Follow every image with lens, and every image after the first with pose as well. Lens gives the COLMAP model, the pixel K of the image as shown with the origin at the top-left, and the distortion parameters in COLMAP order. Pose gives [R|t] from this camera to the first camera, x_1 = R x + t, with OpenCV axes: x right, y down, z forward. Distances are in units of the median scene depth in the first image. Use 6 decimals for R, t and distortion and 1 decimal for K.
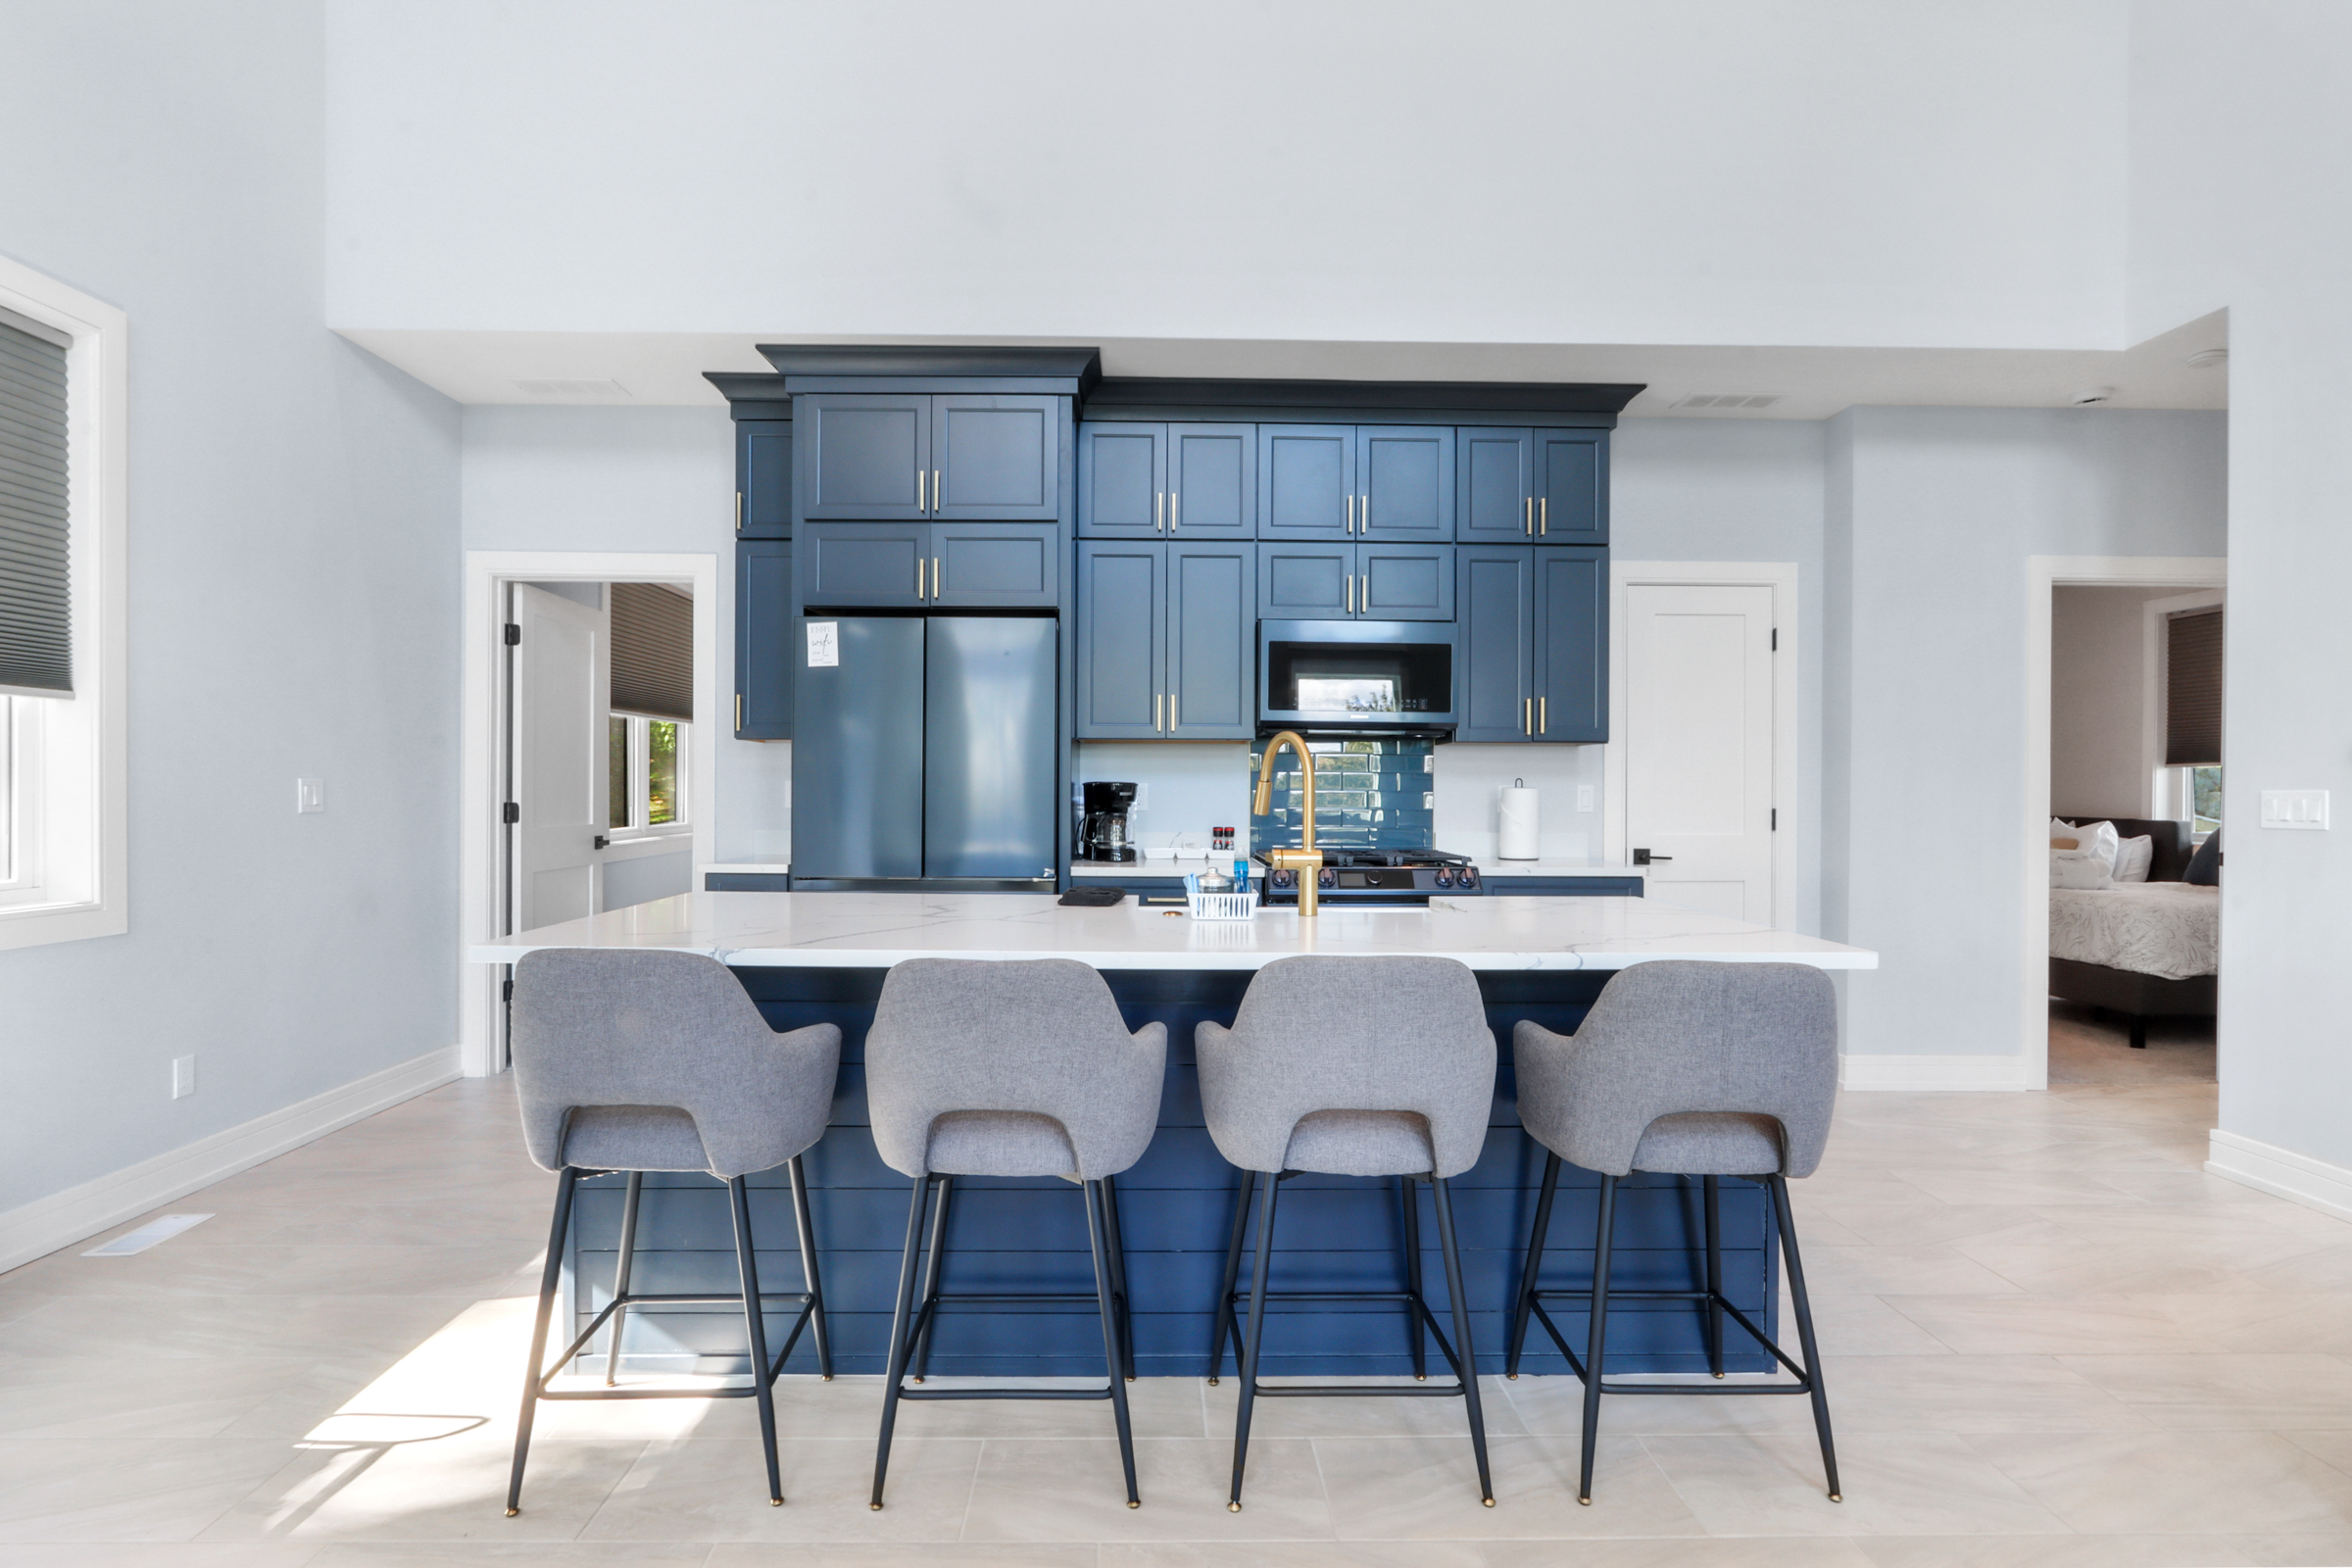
lens RADIAL K [[1177.9, 0, 1166.7], [0, 1177.9, 802.9], [0, 0, 1]] dist [-0.013251, 0.005576]
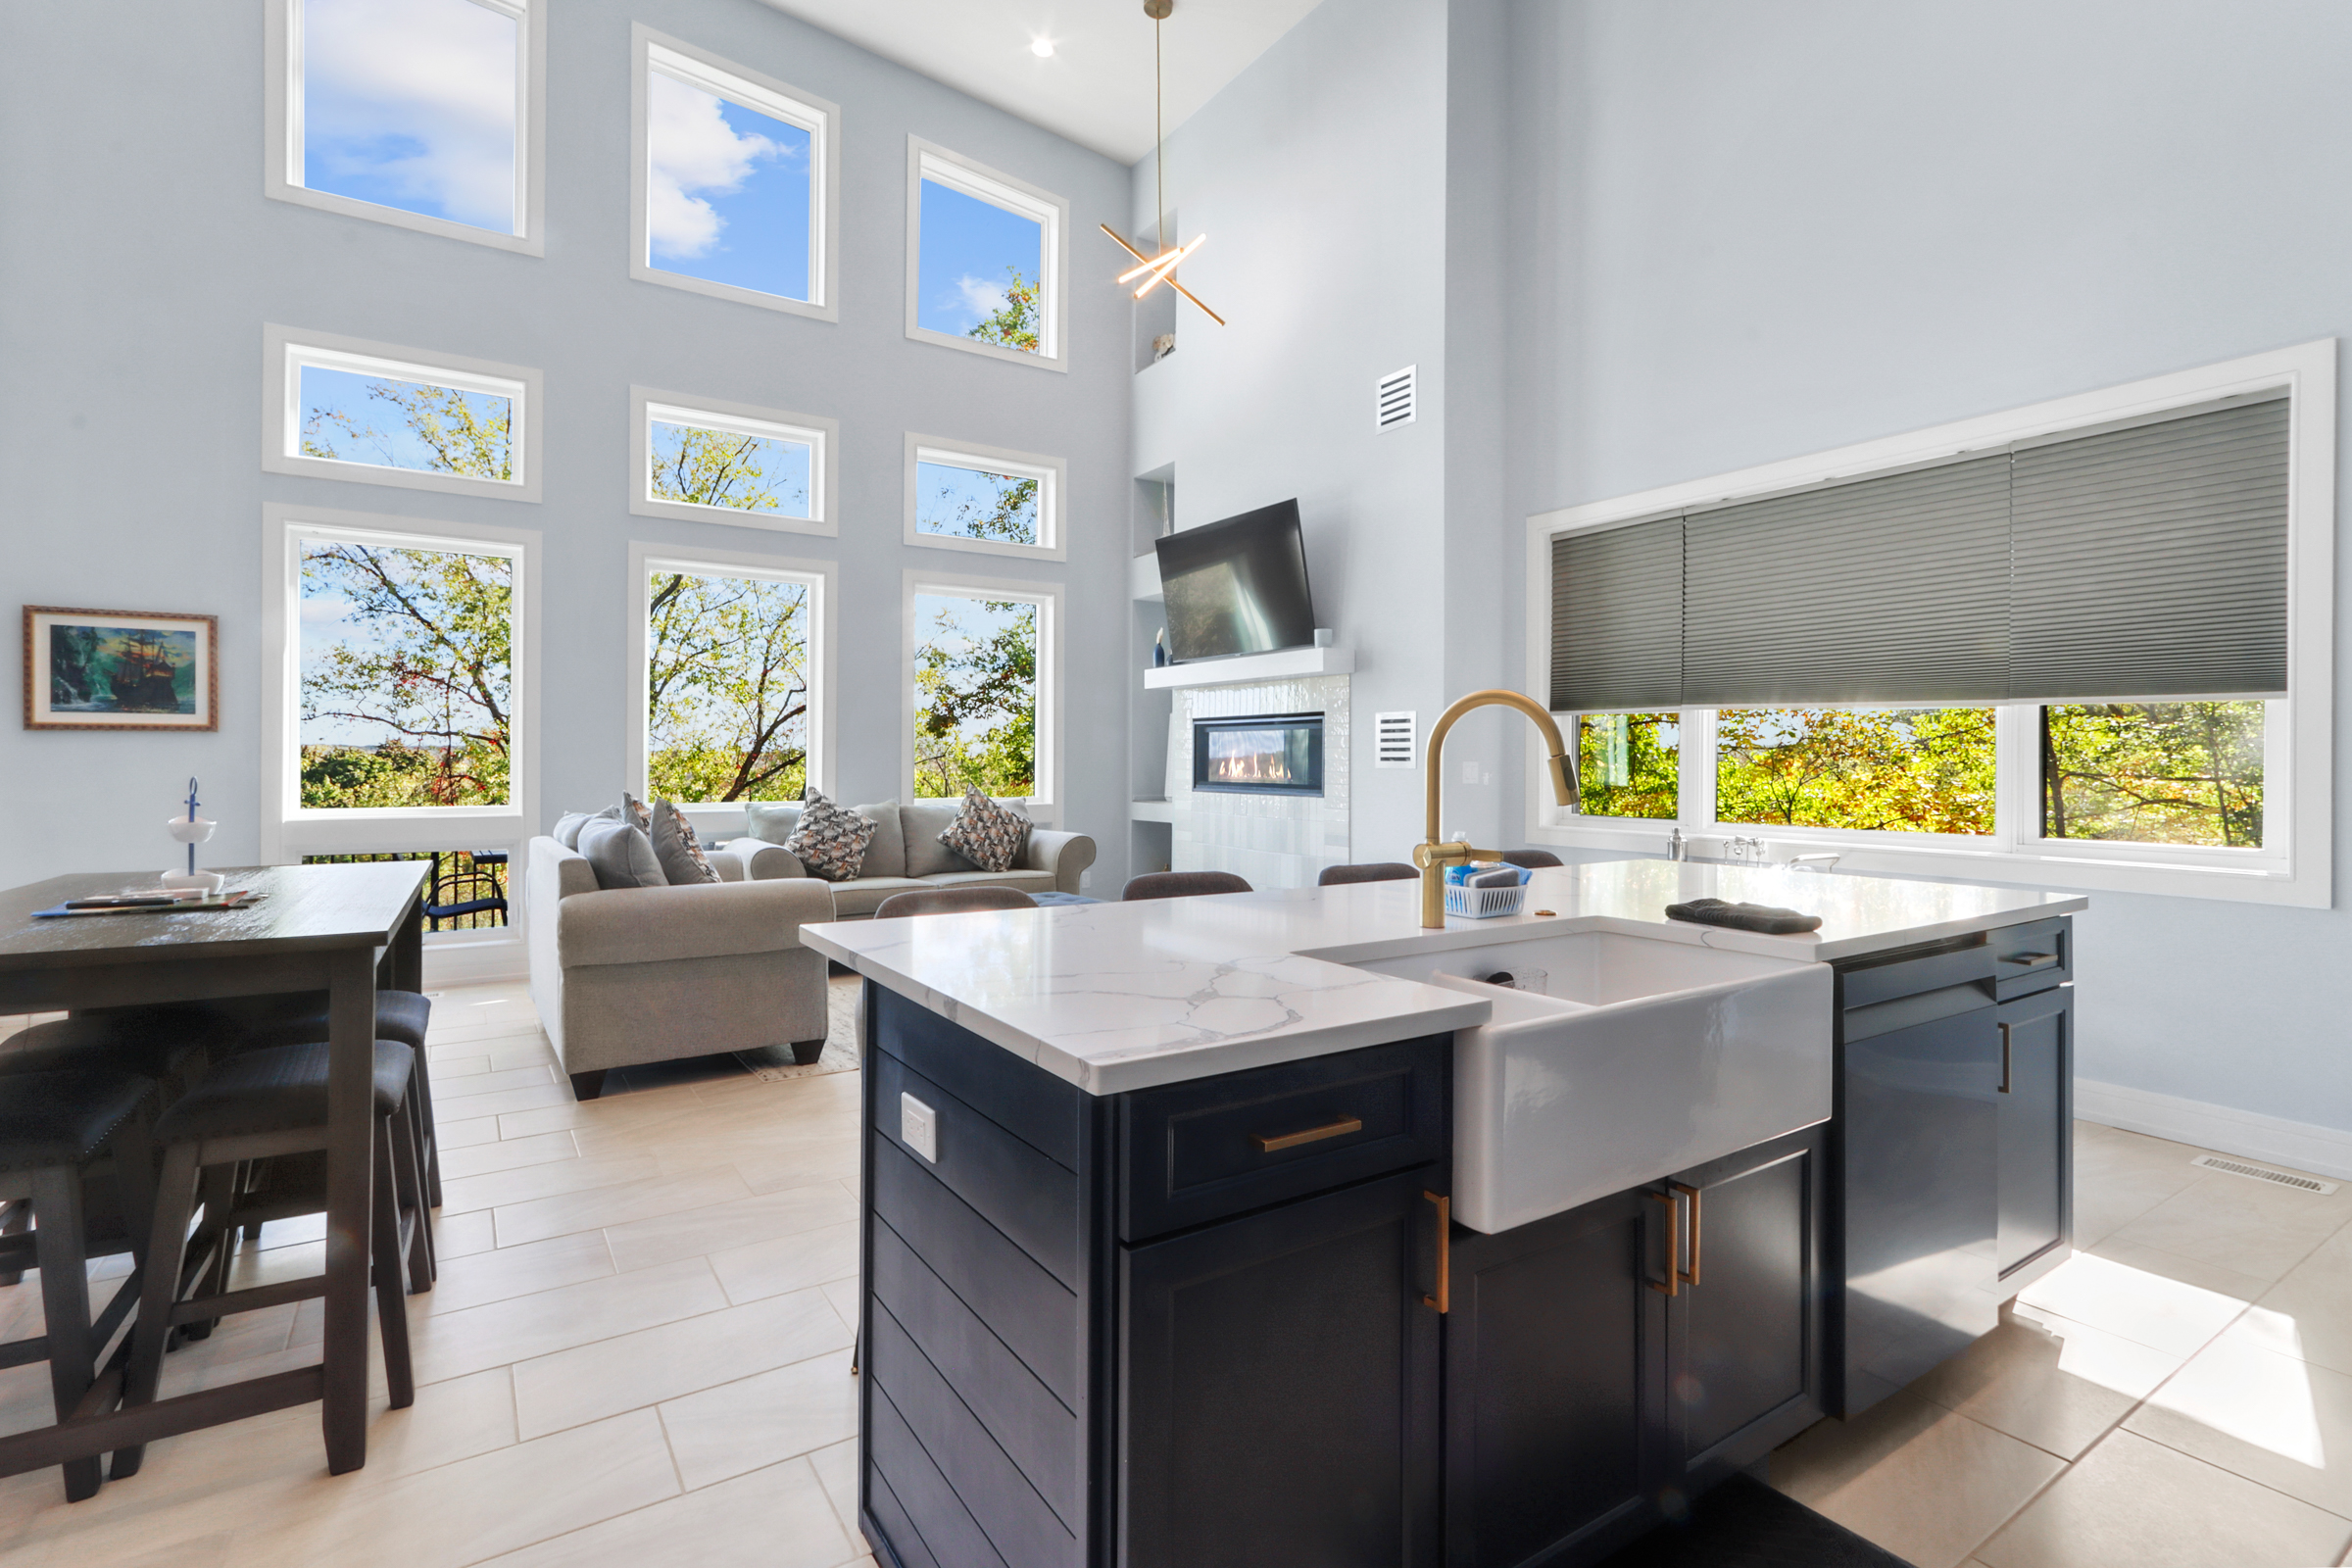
lens RADIAL K [[1101.4, 0, 1178.7], [0, 1101.4, 768.4], [0, 0, 1]] dist [-0.006240, 0.003773]
pose [[-0.834868, -0.005299, -0.550425, 0.404883], [-0.015343, 0.999789, 0.013648, -0.011293], [0.550236, 0.019839, -0.834773, 0.900157]]
